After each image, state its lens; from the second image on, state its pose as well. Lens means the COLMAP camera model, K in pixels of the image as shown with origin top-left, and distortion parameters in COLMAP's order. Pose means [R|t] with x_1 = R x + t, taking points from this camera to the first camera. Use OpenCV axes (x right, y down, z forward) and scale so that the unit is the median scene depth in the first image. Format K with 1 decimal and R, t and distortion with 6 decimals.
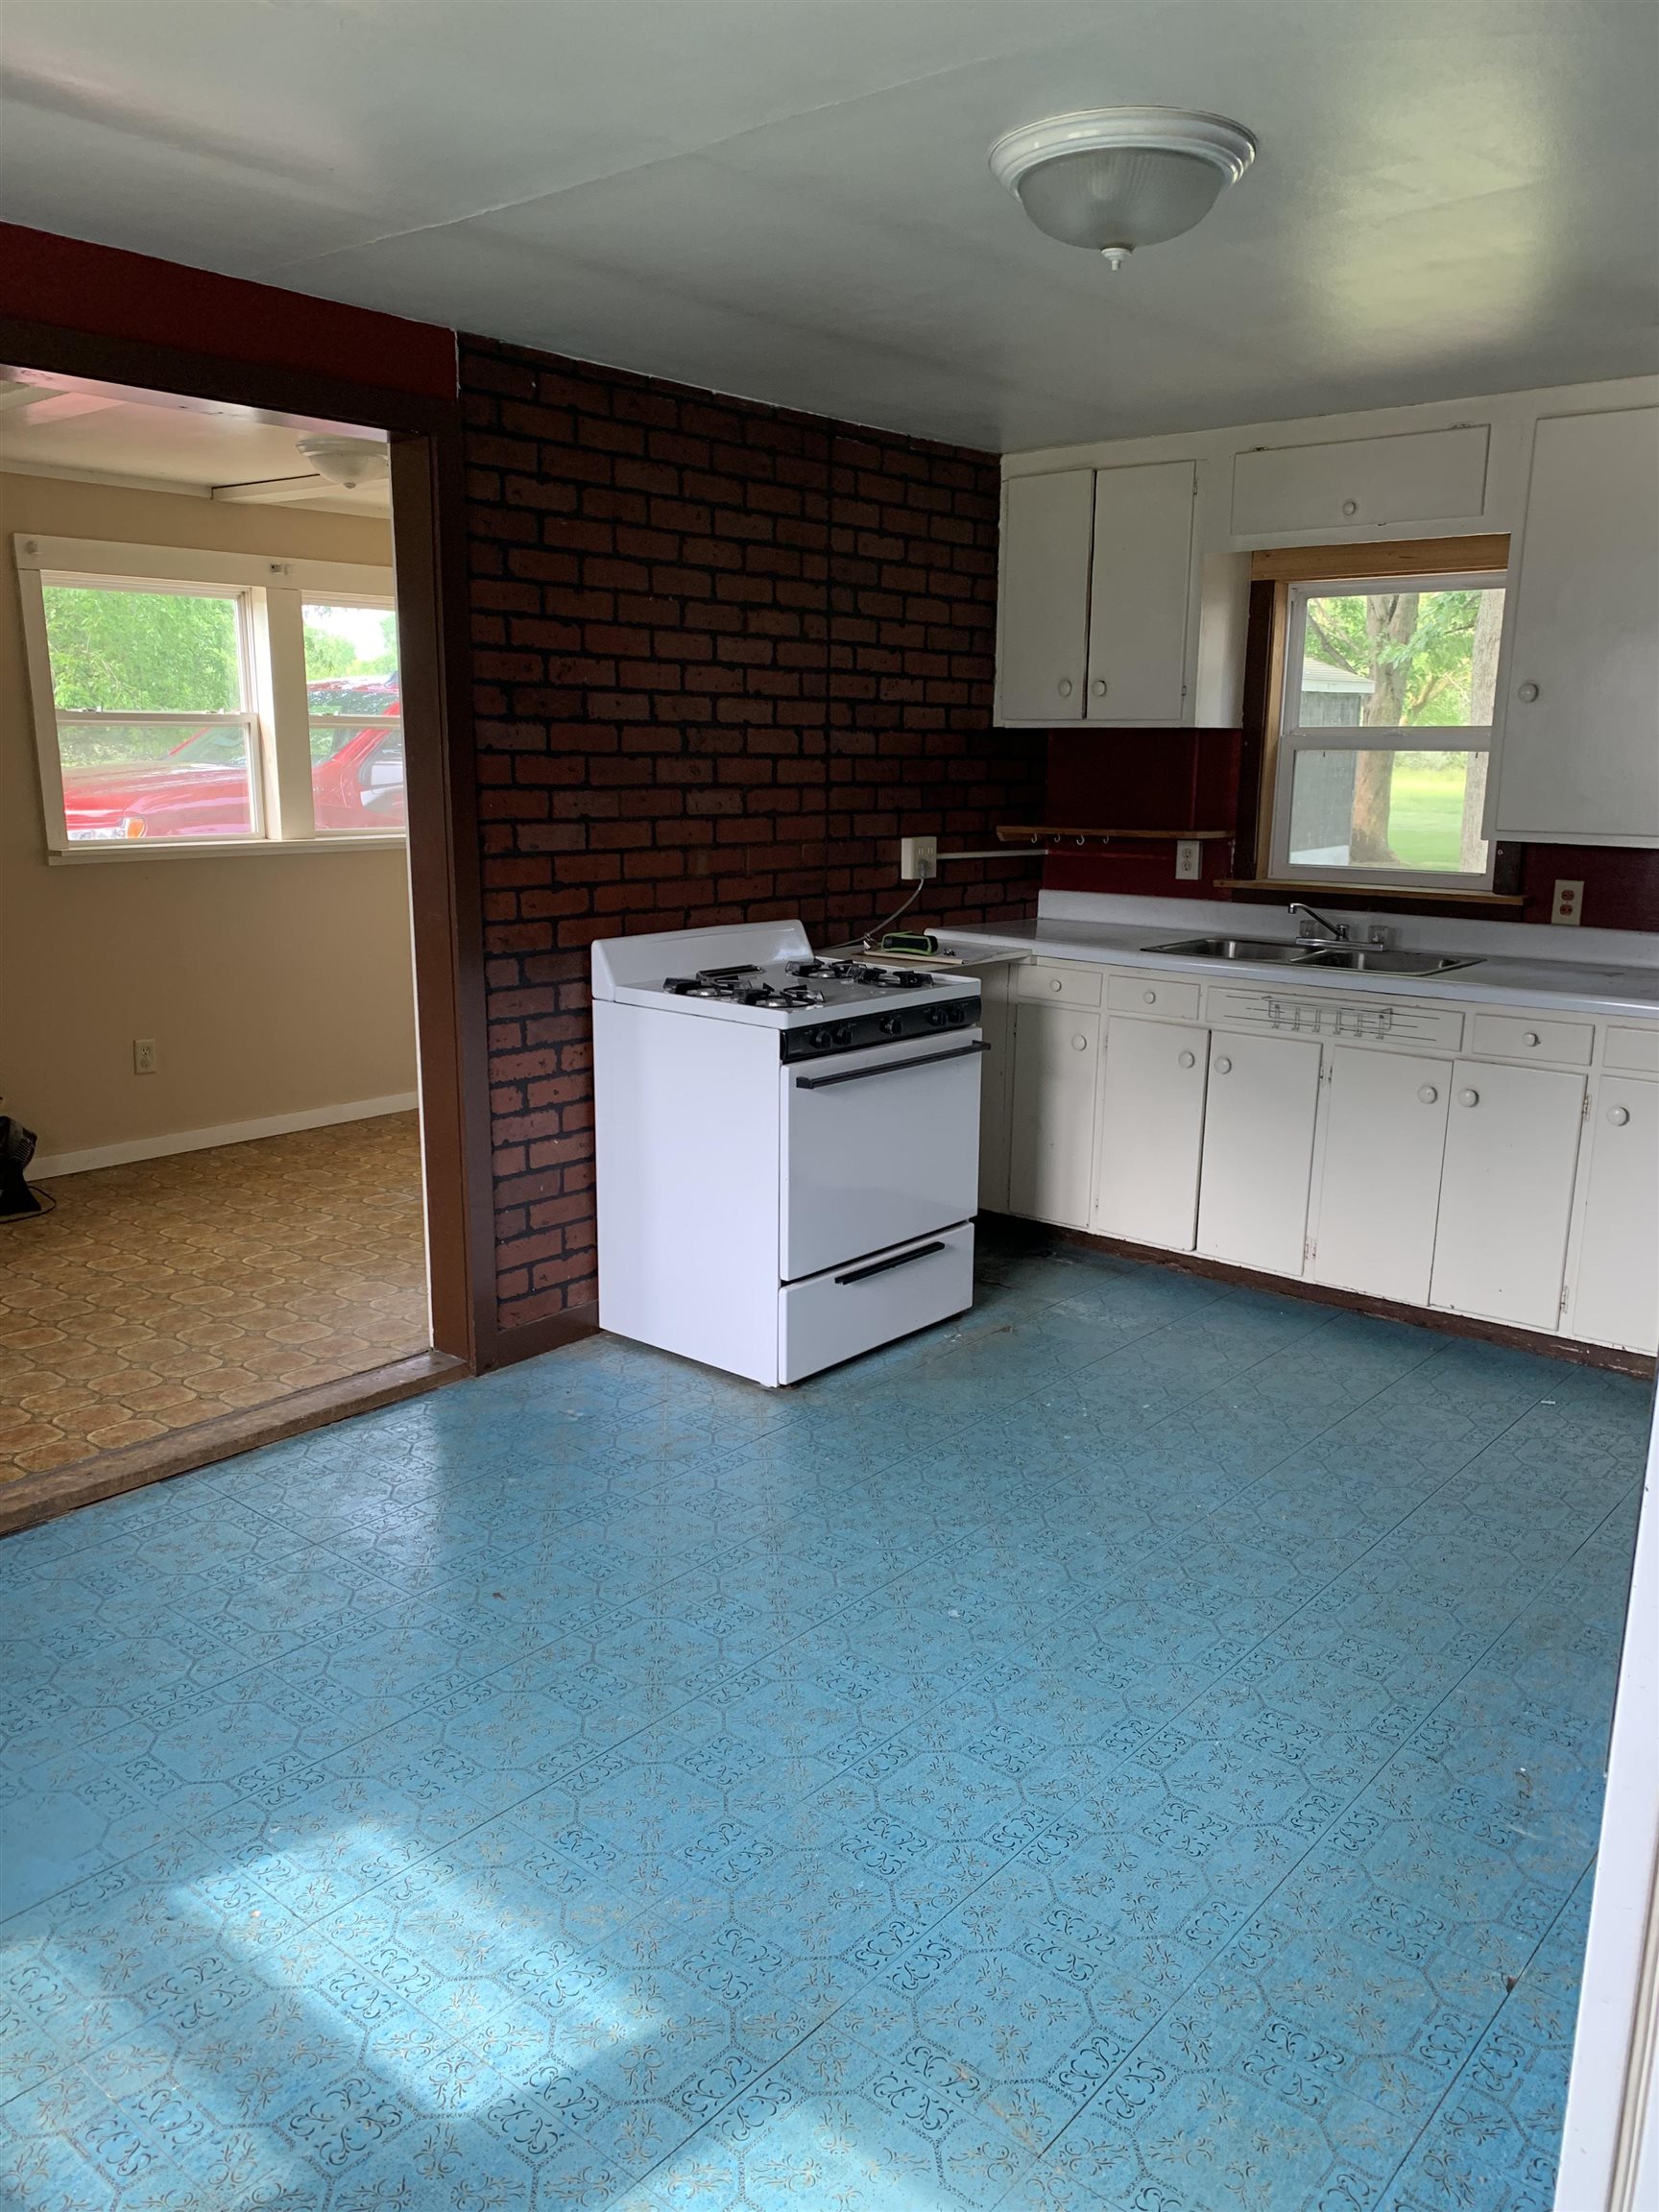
lens RADIAL K [[1669.7, 0, 853.2], [0, 1669.7, 1111.6], [0, 0, 1]] dist [0.024408, -0.009557]
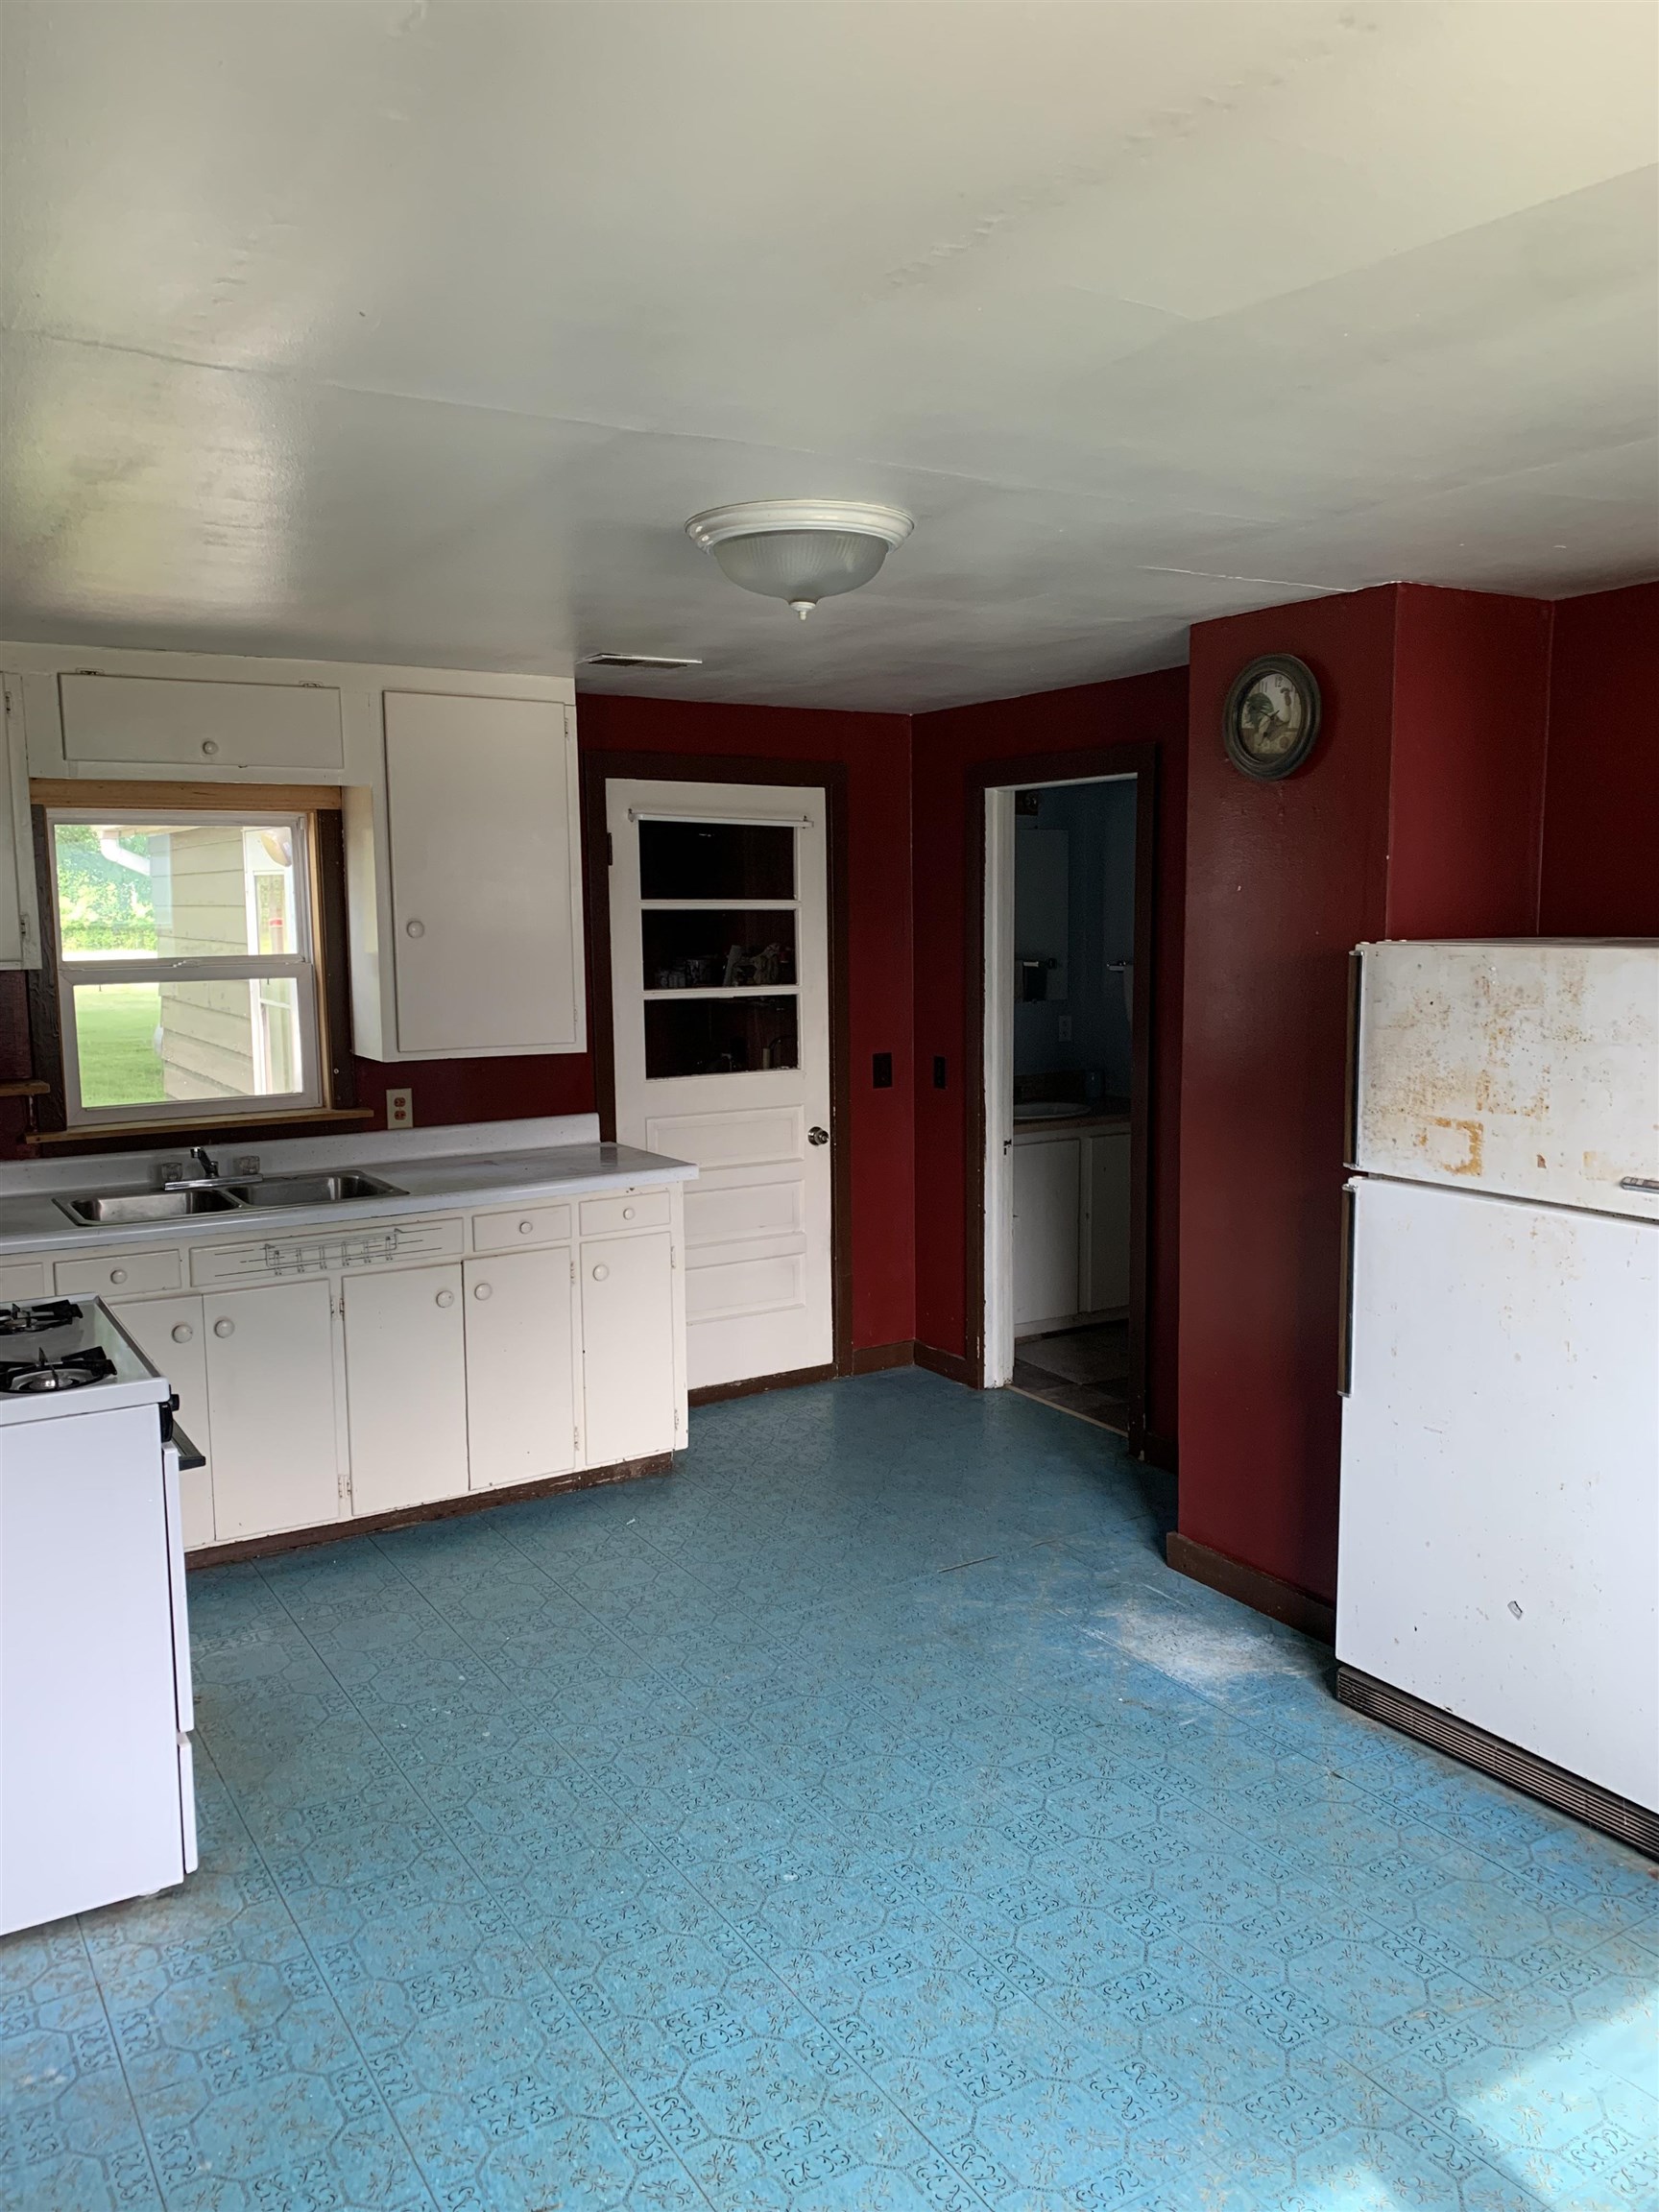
lens RADIAL K [[1669.7, 0, 850.7], [0, 1669.7, 1096.2], [0, 0, 1]] dist [0.024408, -0.009557]
pose [[0.318008, -0.124004, 0.939944, -0.549078], [0.217083, 0.974595, 0.055130, -0.135997], [-0.922901, 0.186514, 0.336848, 0.368601]]
